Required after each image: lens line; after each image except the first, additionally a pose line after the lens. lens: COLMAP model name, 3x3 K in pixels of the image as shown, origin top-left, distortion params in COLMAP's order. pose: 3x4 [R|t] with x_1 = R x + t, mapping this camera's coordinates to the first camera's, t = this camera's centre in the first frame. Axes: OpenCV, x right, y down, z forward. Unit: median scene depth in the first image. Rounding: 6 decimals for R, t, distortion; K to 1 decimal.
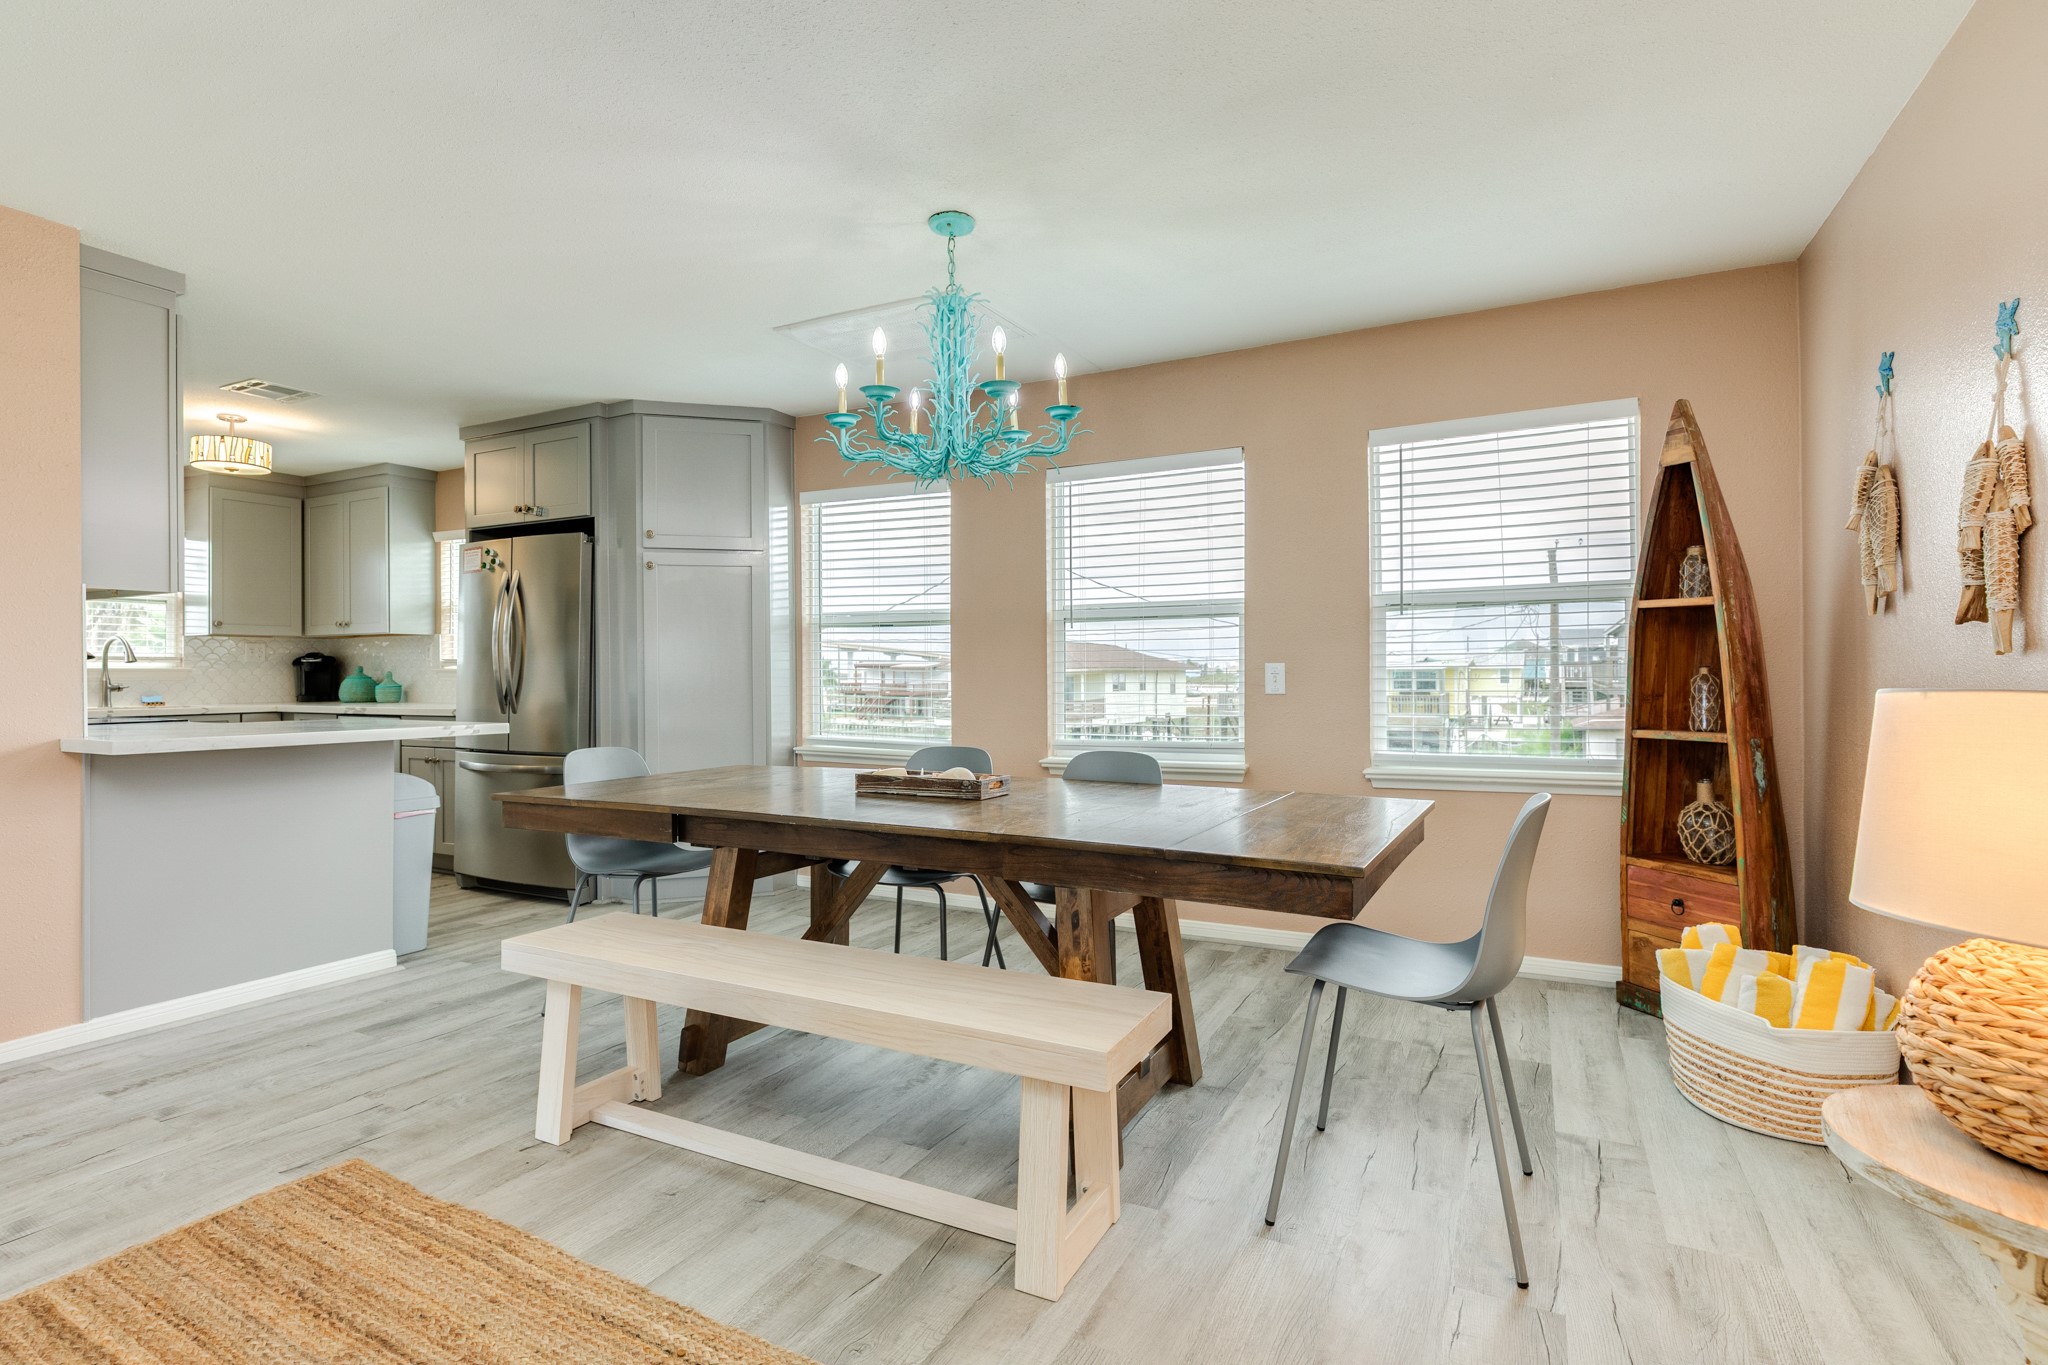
lens RADIAL K [[1000.2, 0, 1024.0], [0, 1000.2, 682.5], [0, 0, 1]] dist [-0.002493, 0.000256]
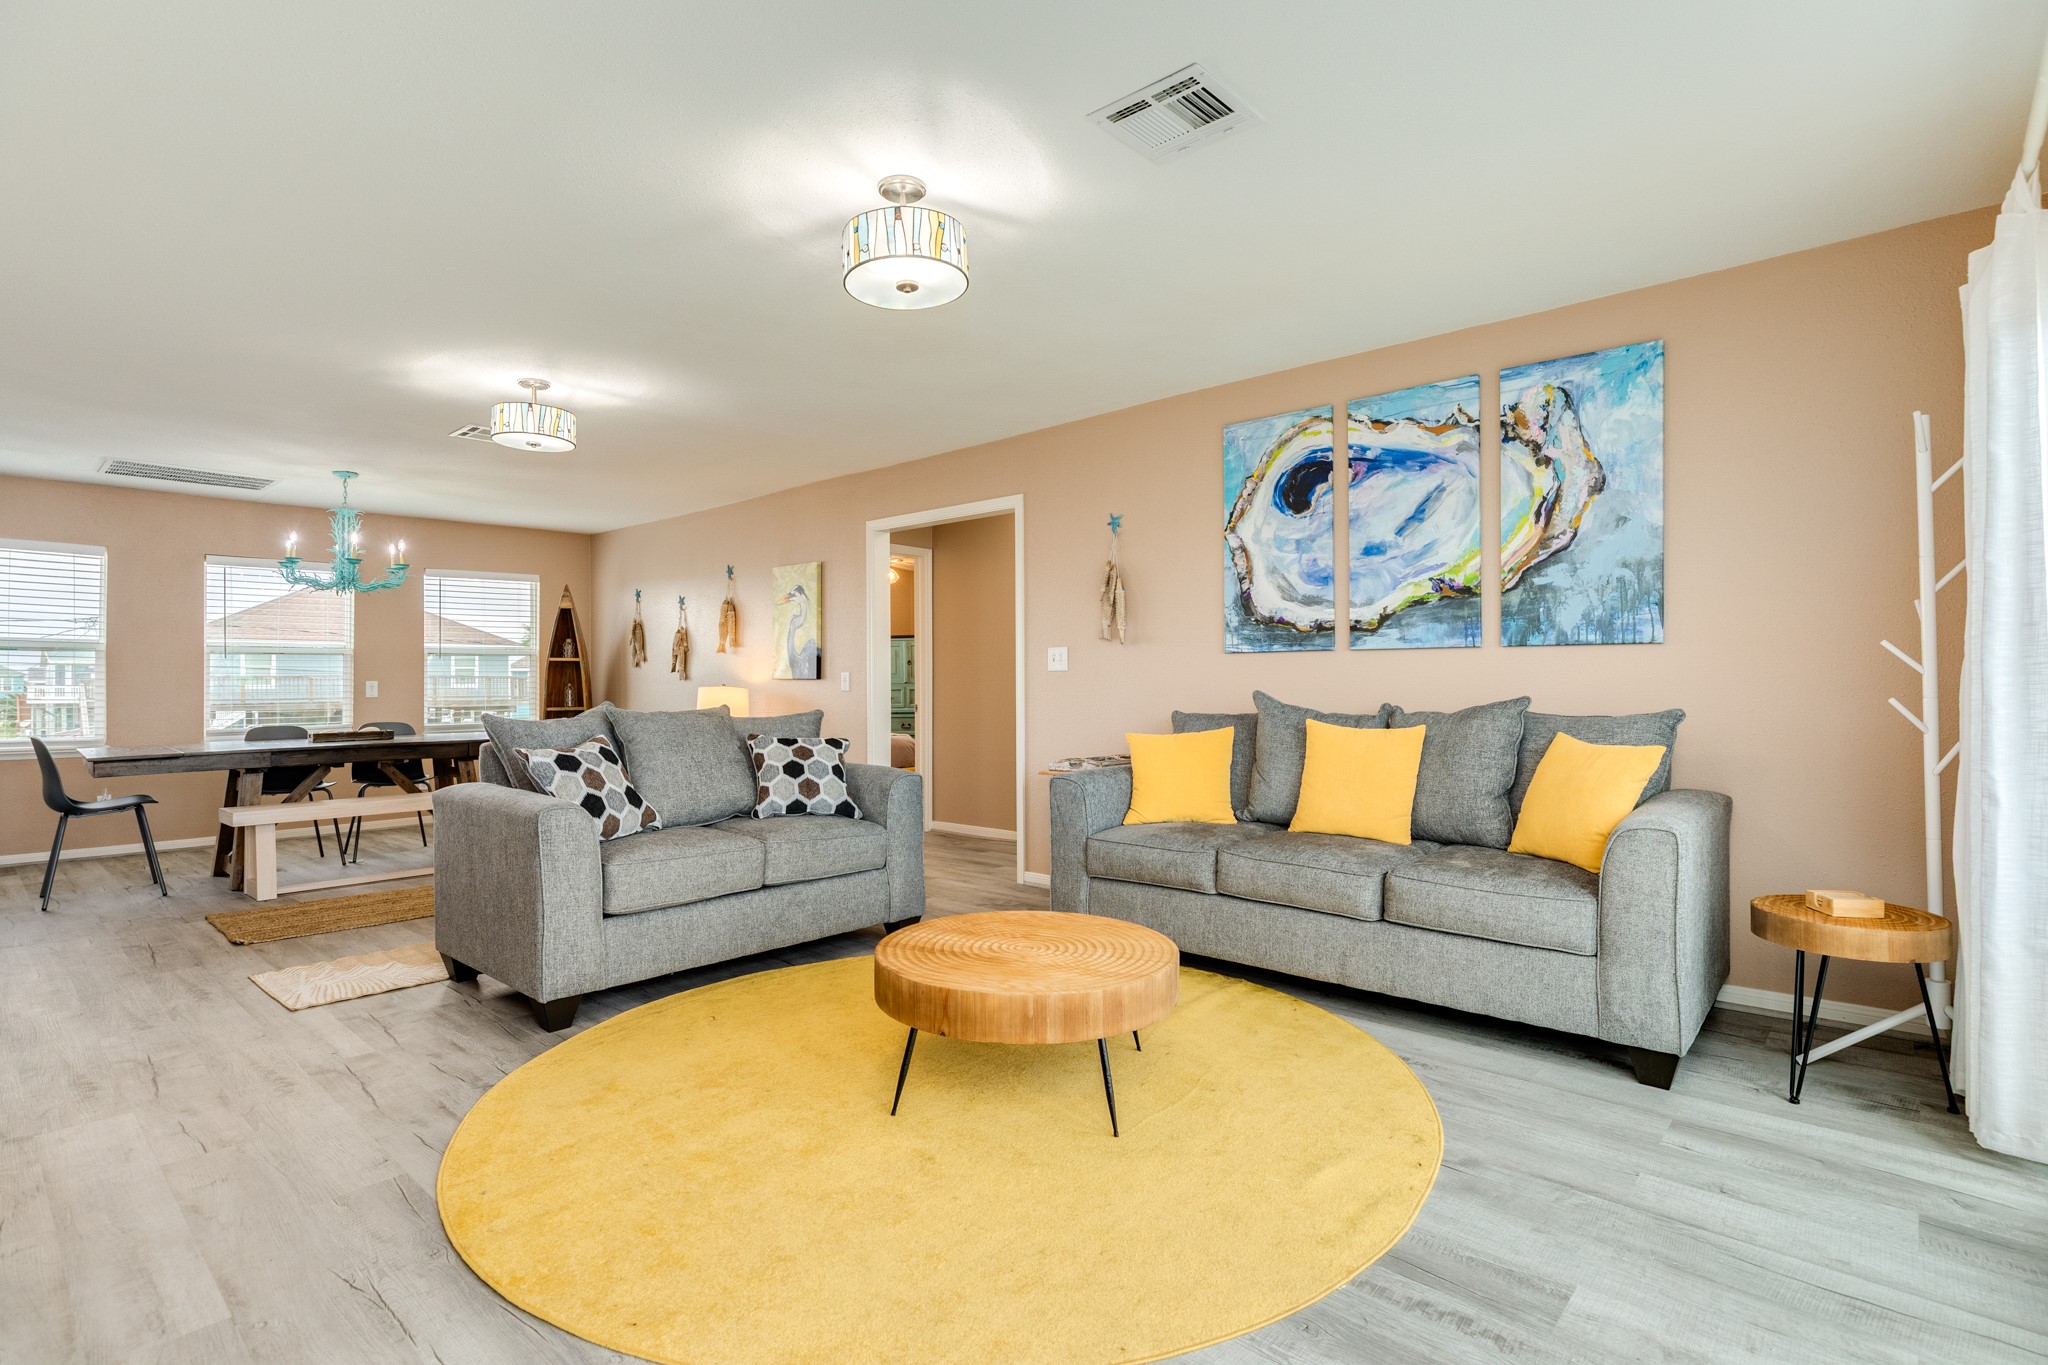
lens RADIAL K [[1000.2, 0, 1024.0], [0, 1000.2, 682.5], [0, 0, 1]] dist [-0.002493, 0.000256]
pose [[0.252218, 0.000331, 0.967670, -1.600105], [0.011424, 0.999929, -0.003320, 0.004468], [-0.967603, 0.011892, 0.252196, -0.852628]]
